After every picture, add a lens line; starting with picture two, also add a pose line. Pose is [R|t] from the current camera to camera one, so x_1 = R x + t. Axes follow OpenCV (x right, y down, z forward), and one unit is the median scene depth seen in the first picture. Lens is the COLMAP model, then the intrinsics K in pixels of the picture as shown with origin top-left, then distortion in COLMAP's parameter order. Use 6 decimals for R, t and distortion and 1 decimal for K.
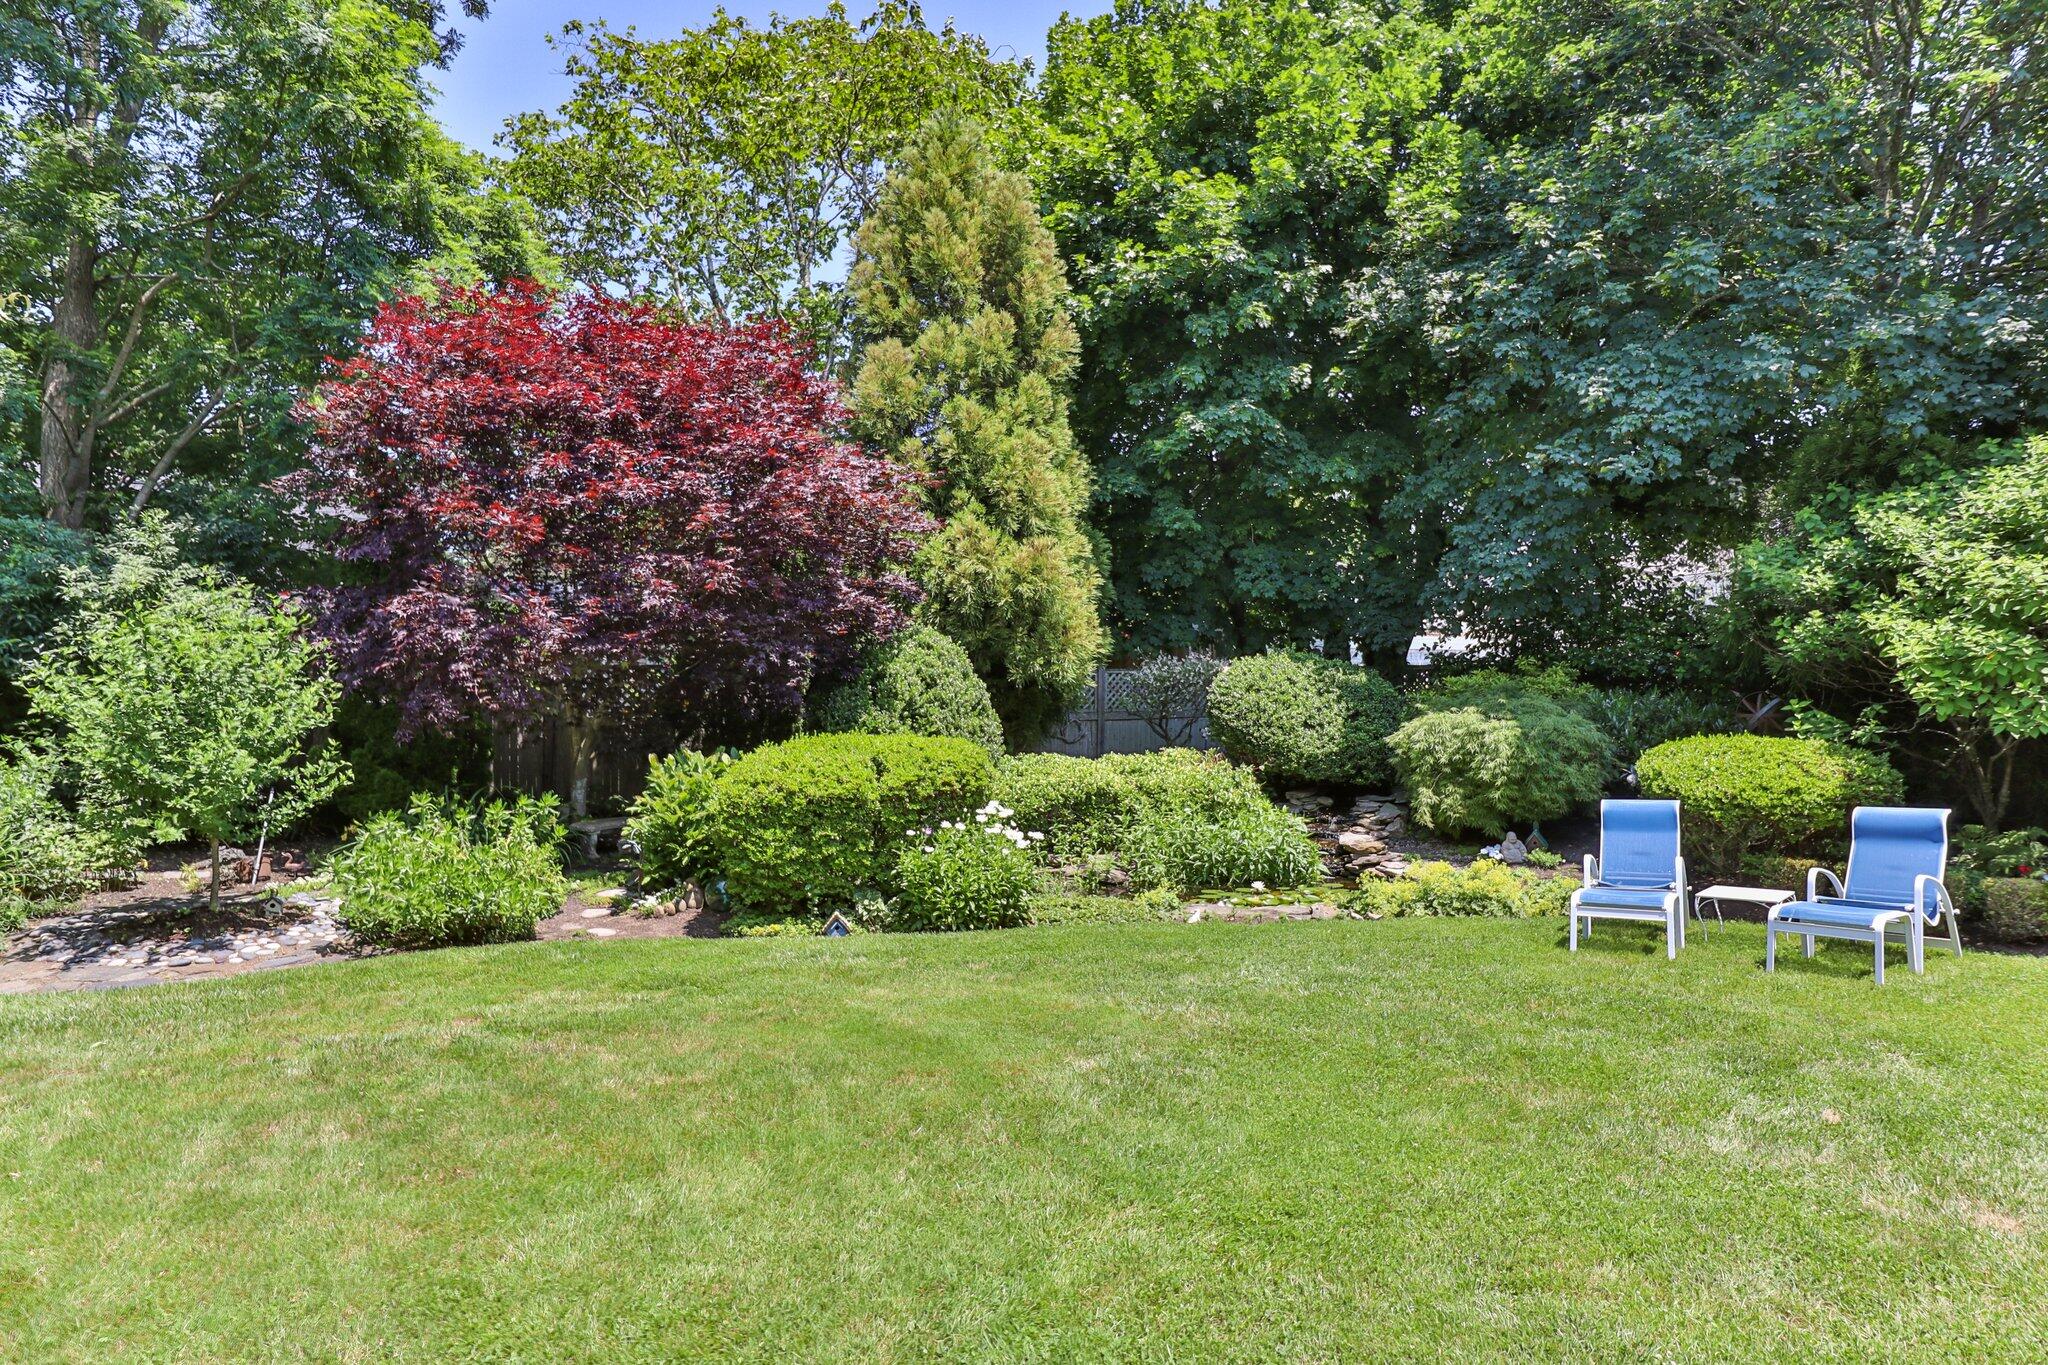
lens RADIAL K [[1215.2, 0, 1024.0], [0, 1215.2, 682.5], [0, 0, 1]] dist [-0.012078, -0.002522]
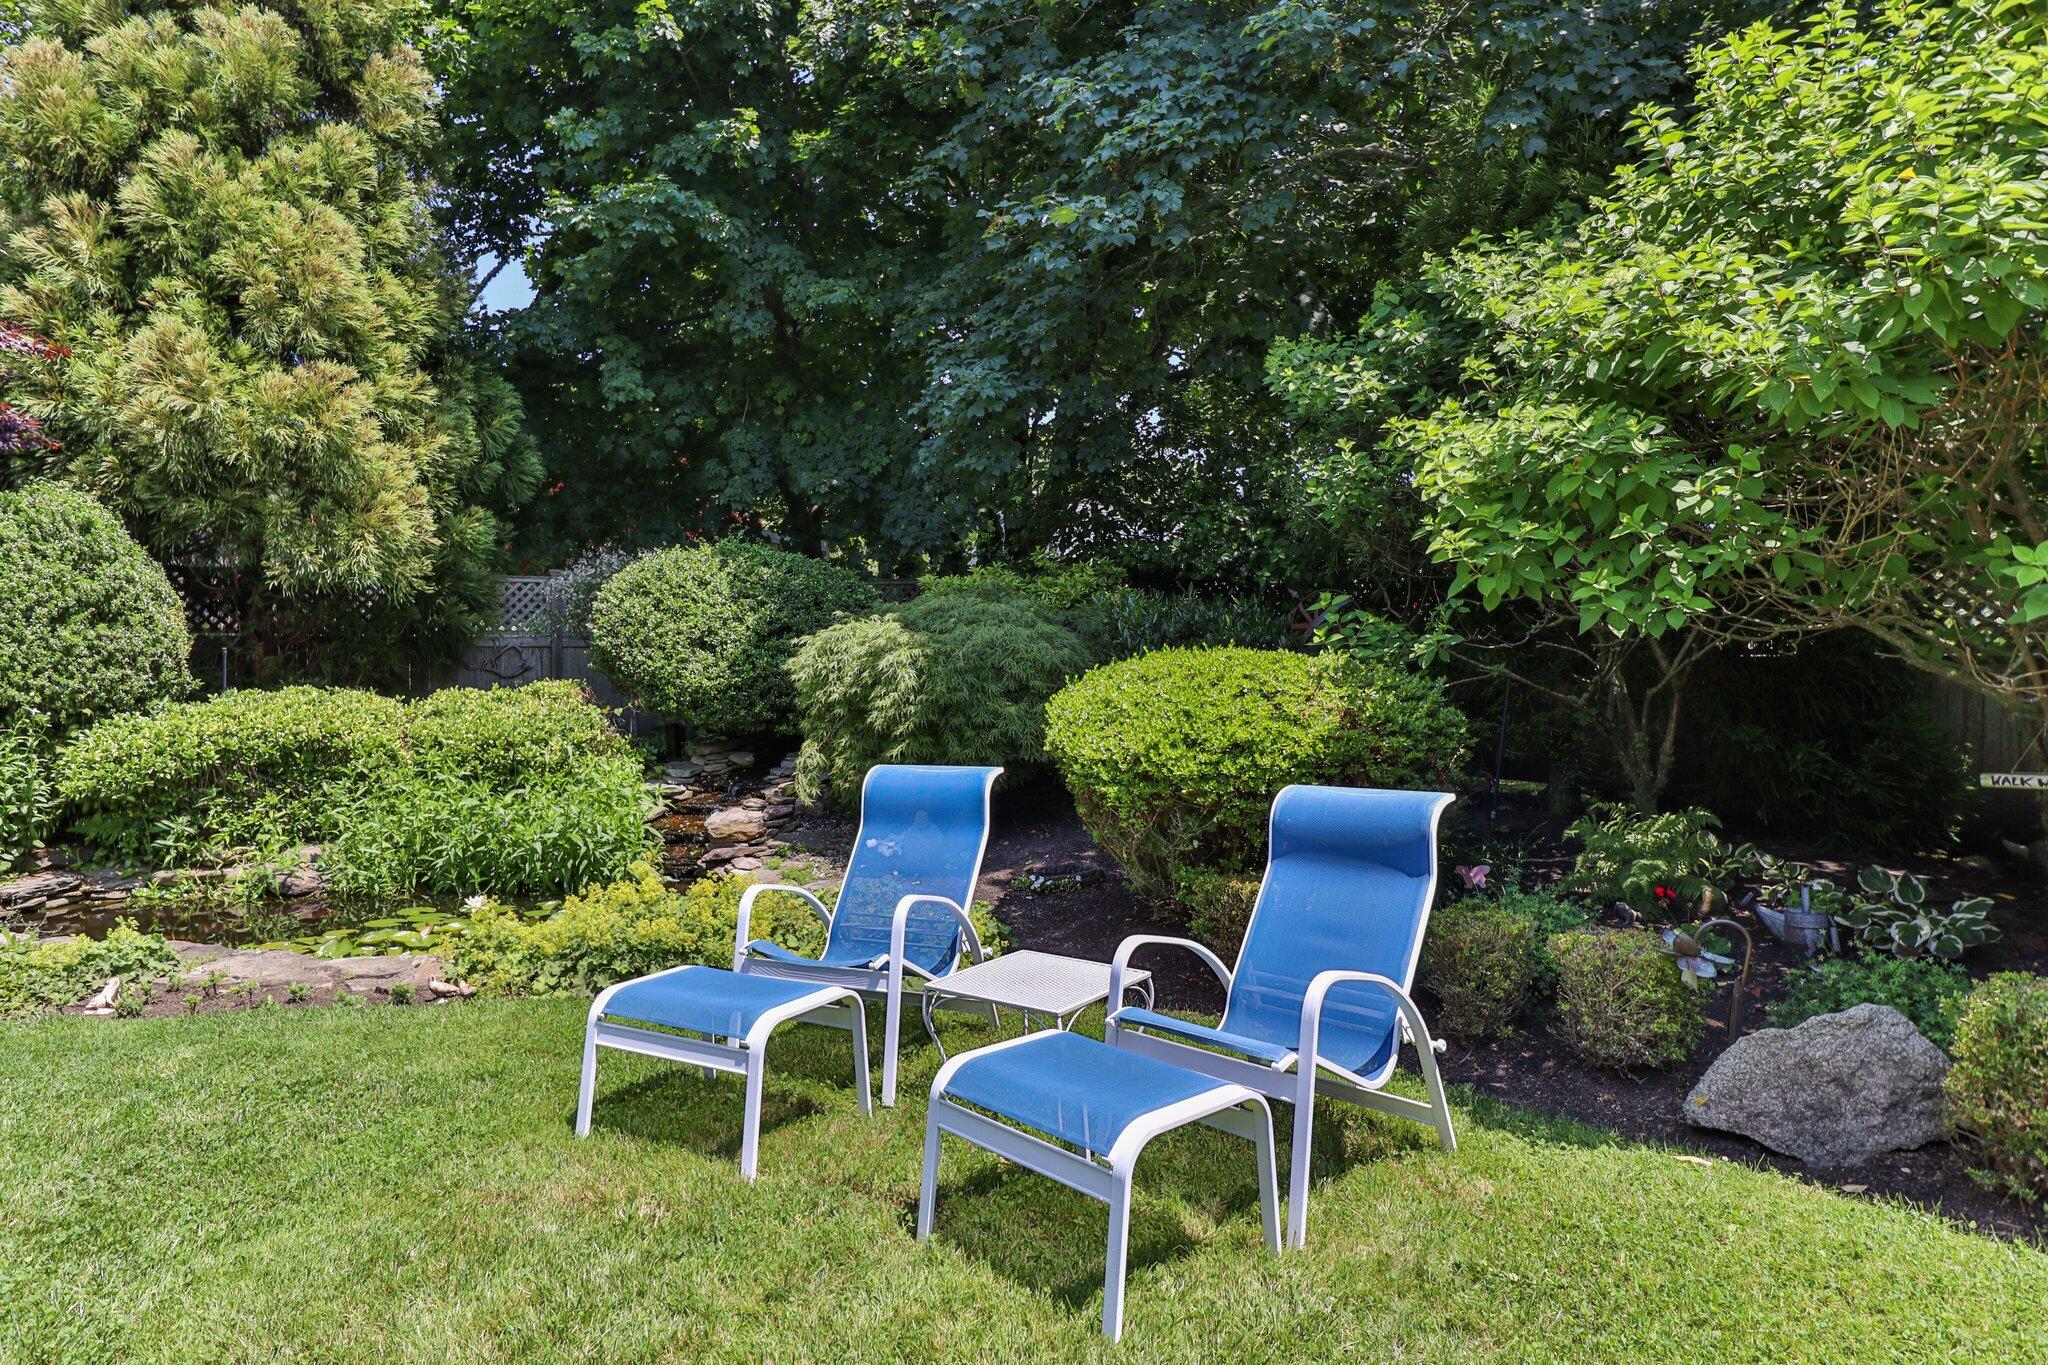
lens RADIAL K [[1215.5, 0, 921.2], [0, 1215.5, 686.8], [0, 0, 1]] dist [0.001542, 0.000498]
pose [[0.997247, 0.003457, 0.074070, 0.381065], [-0.006828, 0.998950, 0.045305, 0.033445], [-0.073835, -0.045686, 0.996223, 0.404140]]
